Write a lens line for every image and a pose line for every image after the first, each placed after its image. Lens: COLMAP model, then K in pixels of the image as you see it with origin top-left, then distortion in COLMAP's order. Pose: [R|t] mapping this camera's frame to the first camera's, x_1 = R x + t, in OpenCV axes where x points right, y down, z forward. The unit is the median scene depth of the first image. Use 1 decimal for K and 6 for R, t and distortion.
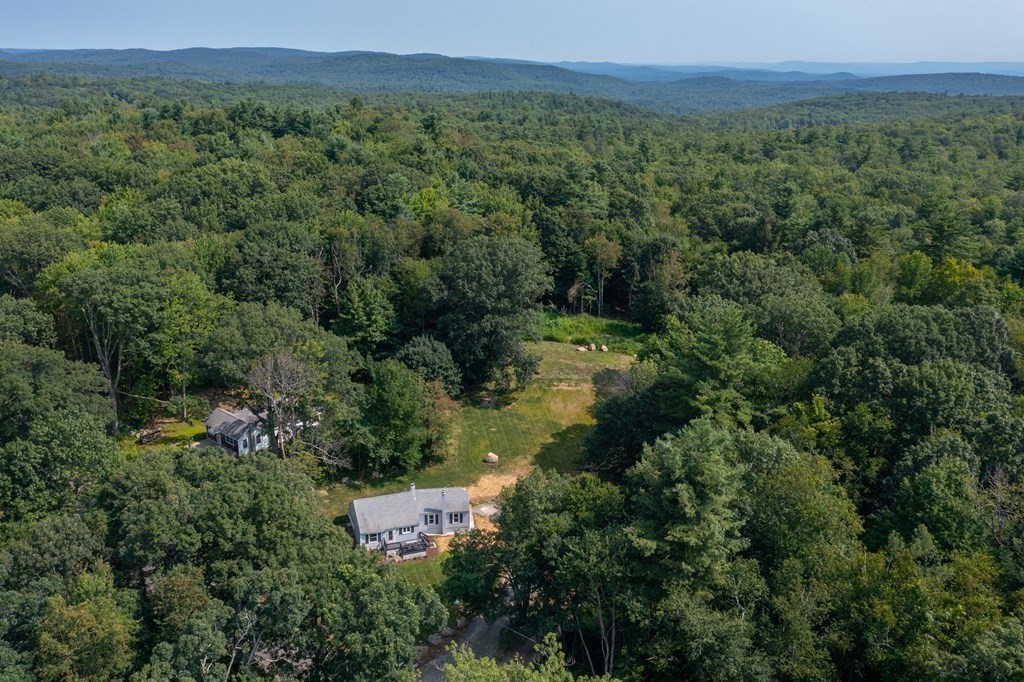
lens RADIAL K [[890.1, 0, 512.0], [0, 890.1, 341.0], [0, 0, 1]] dist [-0.001852, -0.000696]
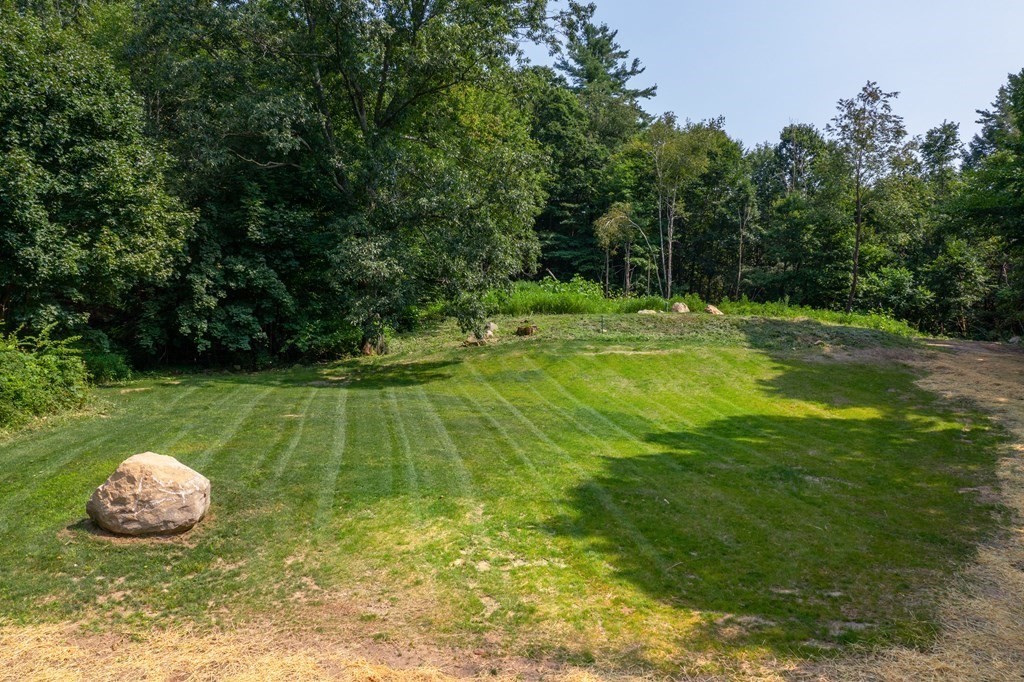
lens RADIAL K [[803.5, 0, 512.0], [0, 803.5, 341.0], [0, 0, 1]] dist [0.000386, -0.000339]
pose [[0.999828, -0.000077, 0.018552, 0.026256], [0.005664, 0.953516, -0.301291, 0.166161], [-0.017666, 0.301344, 0.953352, 1.024259]]
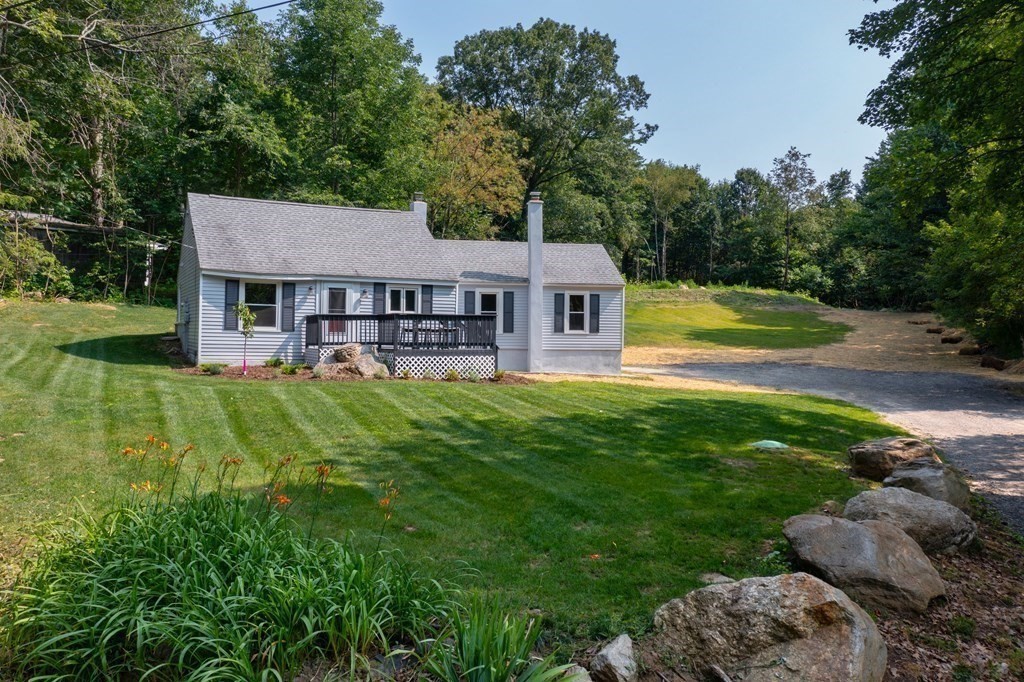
lens RADIAL K [[808.6, 0, 512.0], [0, 808.6, 341.0], [0, 0, 1]] dist [0.001259, -0.003672]
pose [[0.994533, -0.003244, 0.104371, -0.108984], [0.034978, 0.952124, -0.303704, 0.282678], [-0.098389, 0.305694, 0.947032, 0.766760]]
